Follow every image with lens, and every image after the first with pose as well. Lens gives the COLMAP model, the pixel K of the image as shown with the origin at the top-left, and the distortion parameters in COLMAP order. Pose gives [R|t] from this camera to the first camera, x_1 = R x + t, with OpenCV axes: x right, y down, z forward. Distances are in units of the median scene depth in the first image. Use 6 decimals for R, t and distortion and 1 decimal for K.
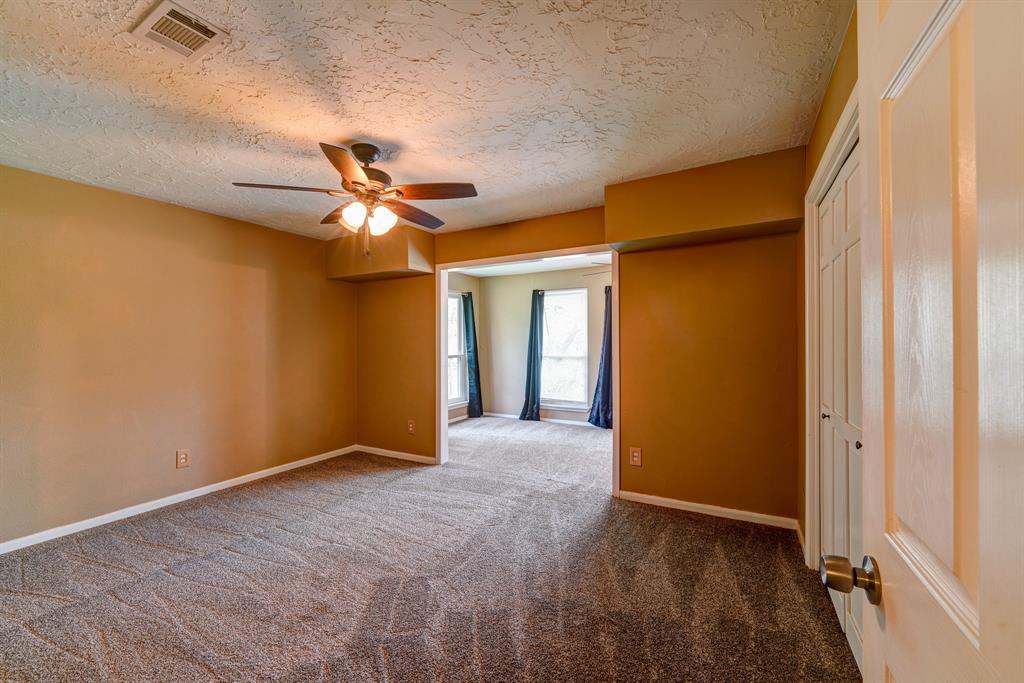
lens RADIAL K [[412.7, 0, 507.7], [0, 412.7, 346.7], [0, 0, 1]] dist [-0.000902, -0.000516]
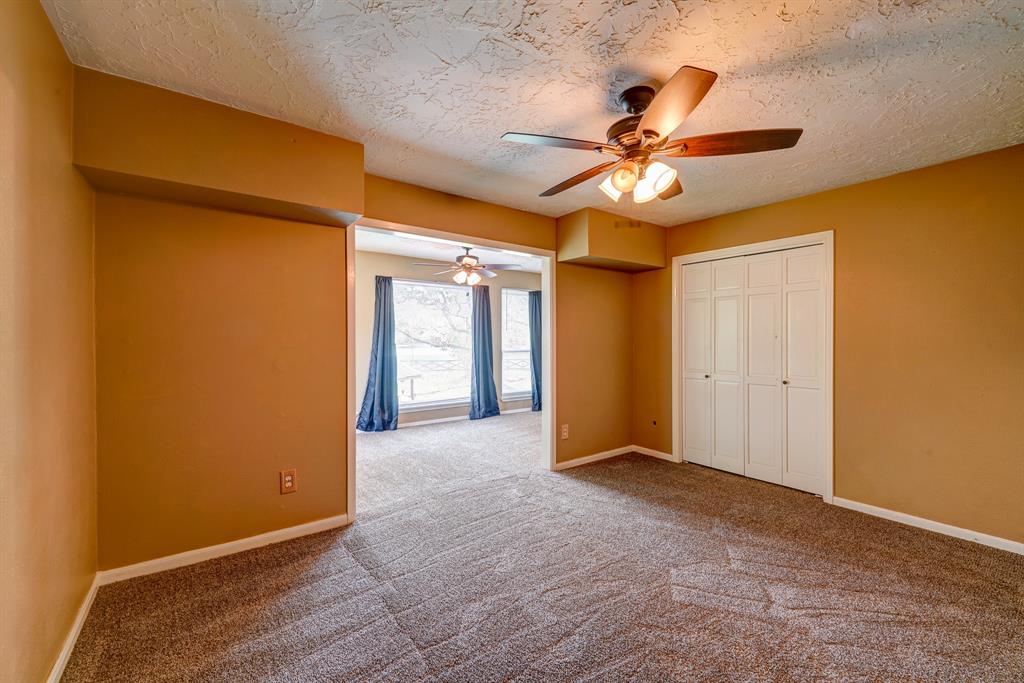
lens RADIAL K [[412.7, 0, 512.7], [0, 412.7, 338.7], [0, 0, 1]] dist [-0.000902, -0.000516]
pose [[0.406247, 0.004848, 0.913750, -0.686212], [0.002348, 0.999977, -0.006350, 0.000066], [-0.913760, 0.004725, 0.406227, 0.515924]]
